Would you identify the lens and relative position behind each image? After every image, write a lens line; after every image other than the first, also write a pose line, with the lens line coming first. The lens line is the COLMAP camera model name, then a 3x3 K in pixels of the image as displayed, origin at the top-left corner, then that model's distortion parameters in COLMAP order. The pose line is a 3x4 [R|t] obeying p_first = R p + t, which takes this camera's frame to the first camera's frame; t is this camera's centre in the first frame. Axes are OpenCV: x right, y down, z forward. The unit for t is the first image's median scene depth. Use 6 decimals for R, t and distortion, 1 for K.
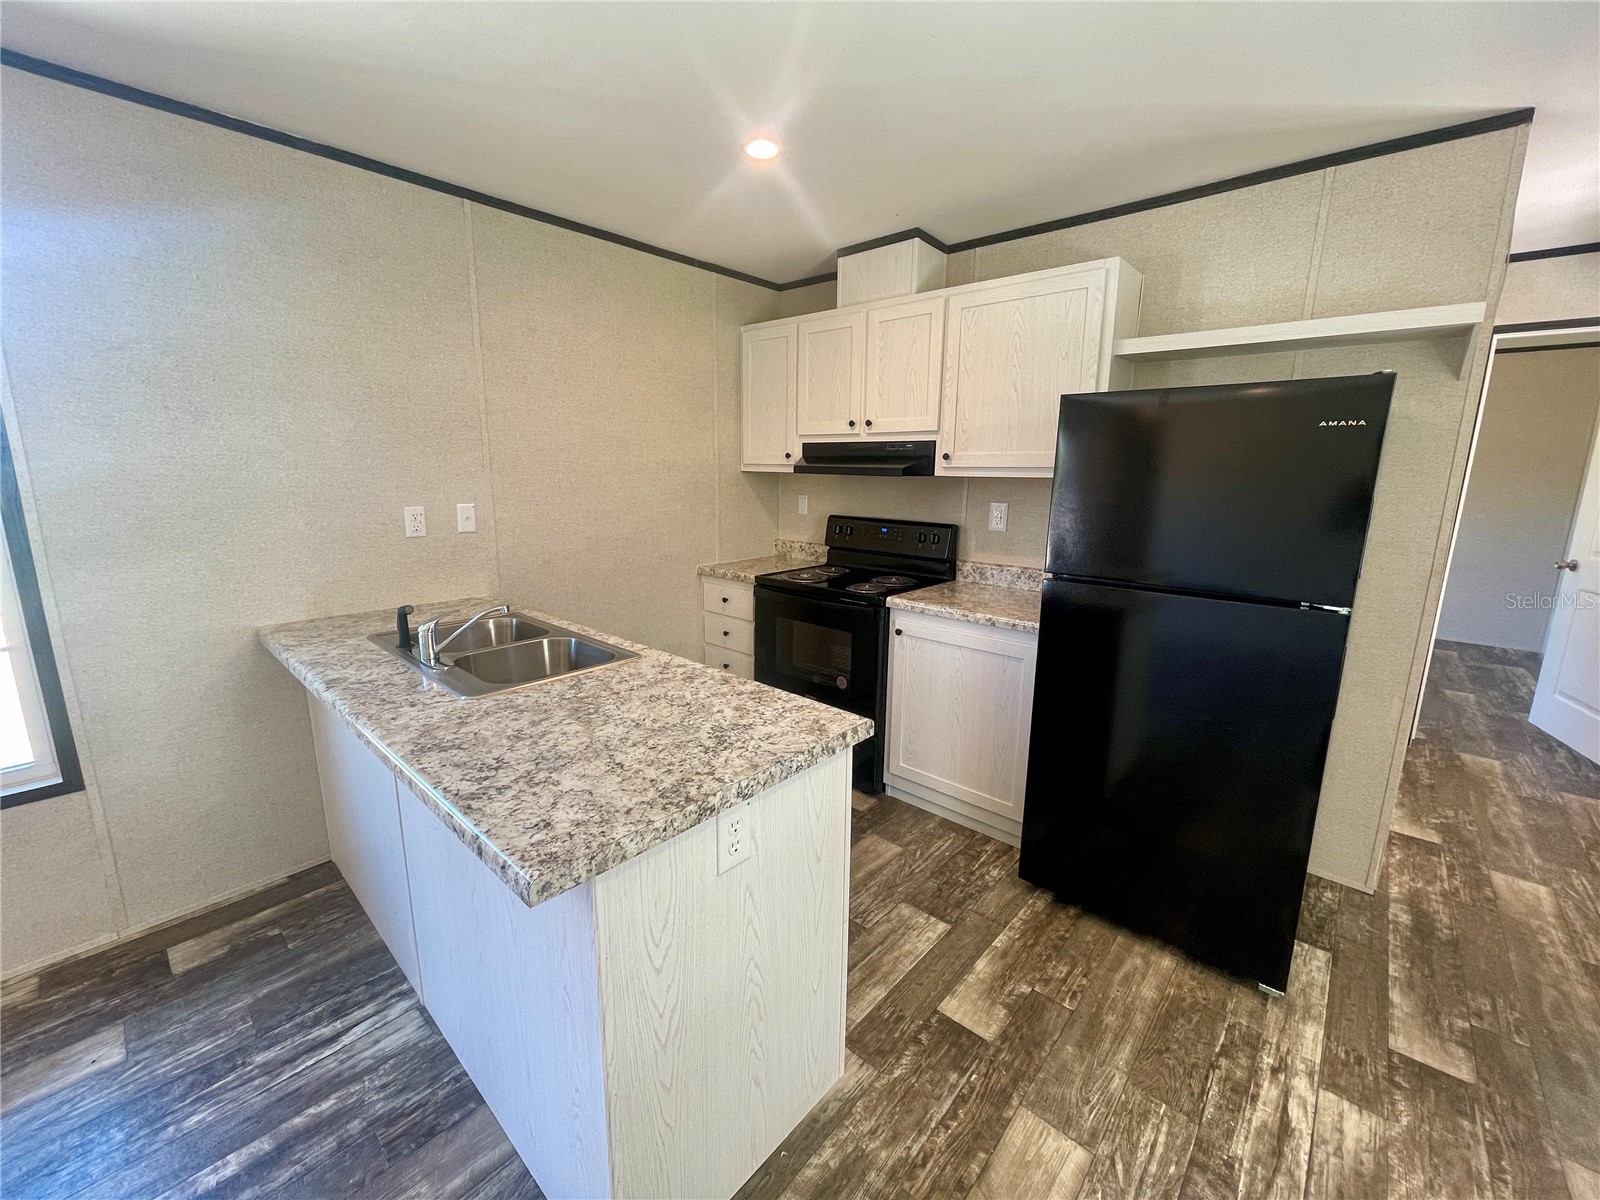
lens RADIAL K [[642.2, 0, 811.5], [0, 642.2, 579.7], [0, 0, 1]] dist [-0.002453, -0.000189]
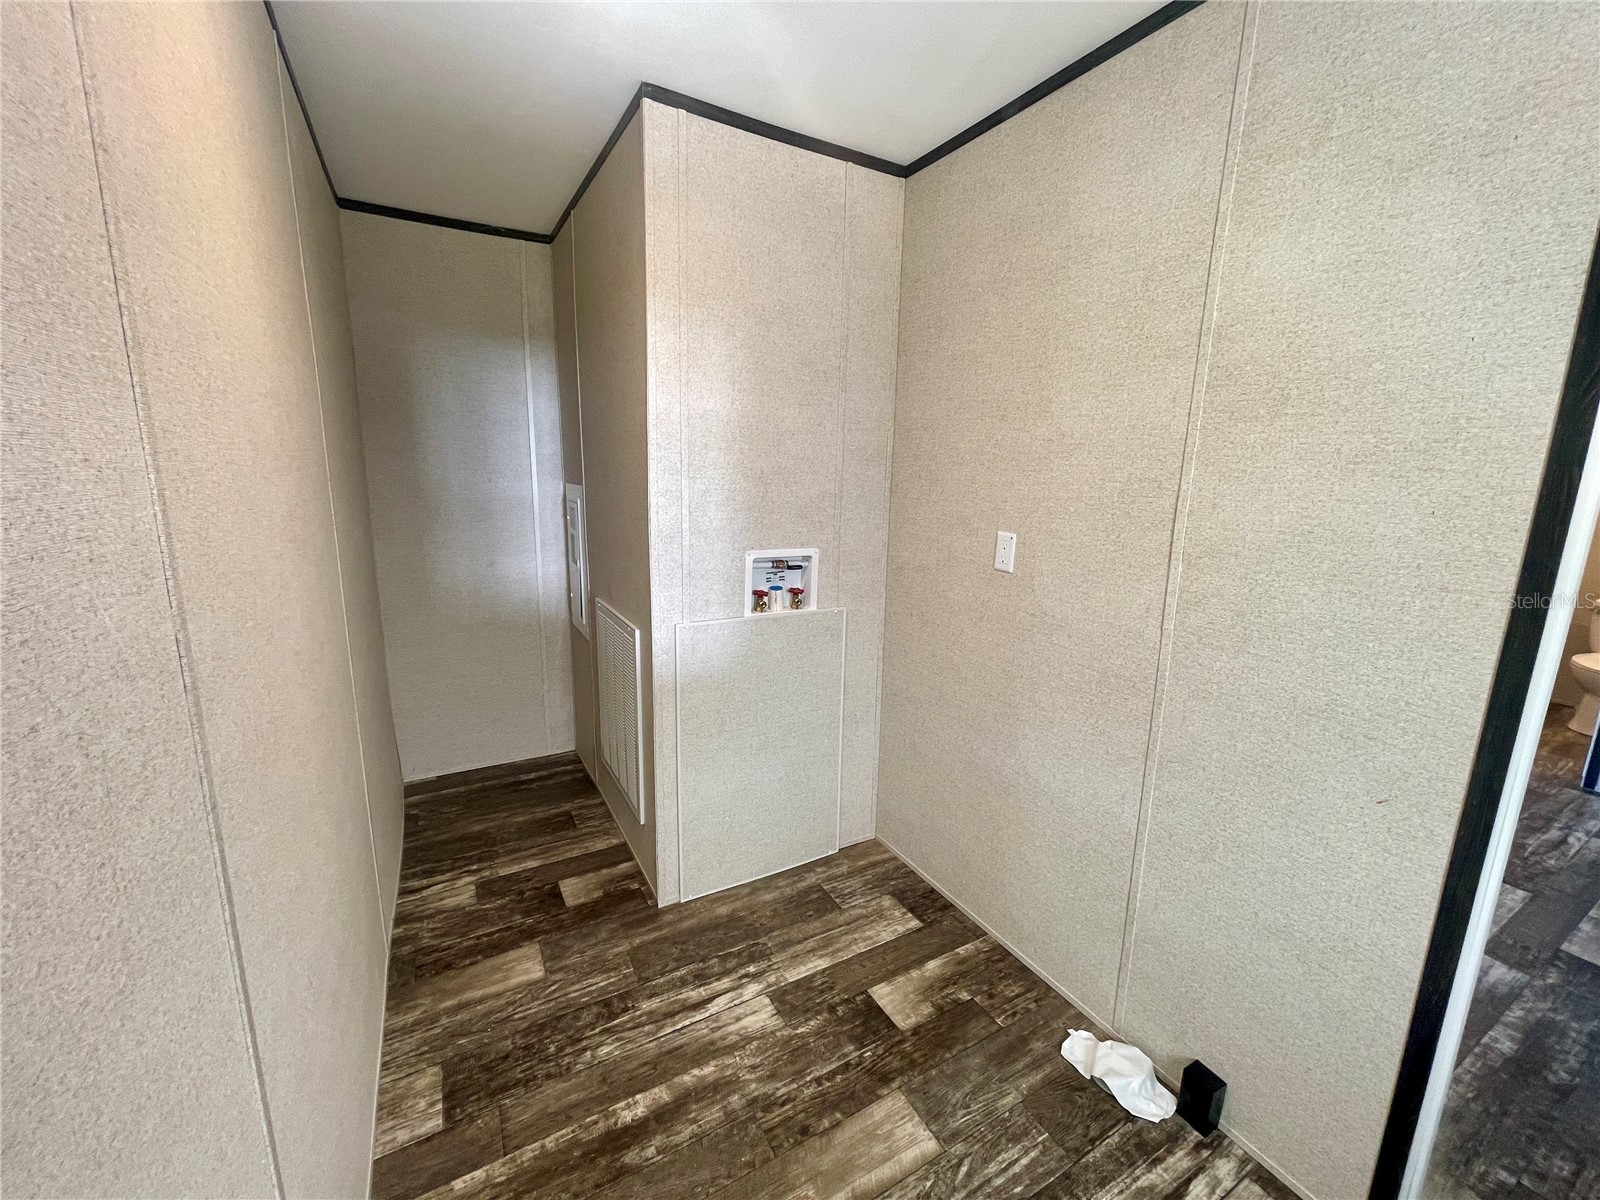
lens RADIAL K [[642.2, 0, 812.3], [0, 642.2, 590.2], [0, 0, 1]] dist [-0.002453, -0.000189]
pose [[0.947709, 0.066114, -0.312214, 0.436054], [-0.065920, 0.997762, 0.011187, 0.018881], [0.312255, 0.009979, 0.949946, -0.026708]]
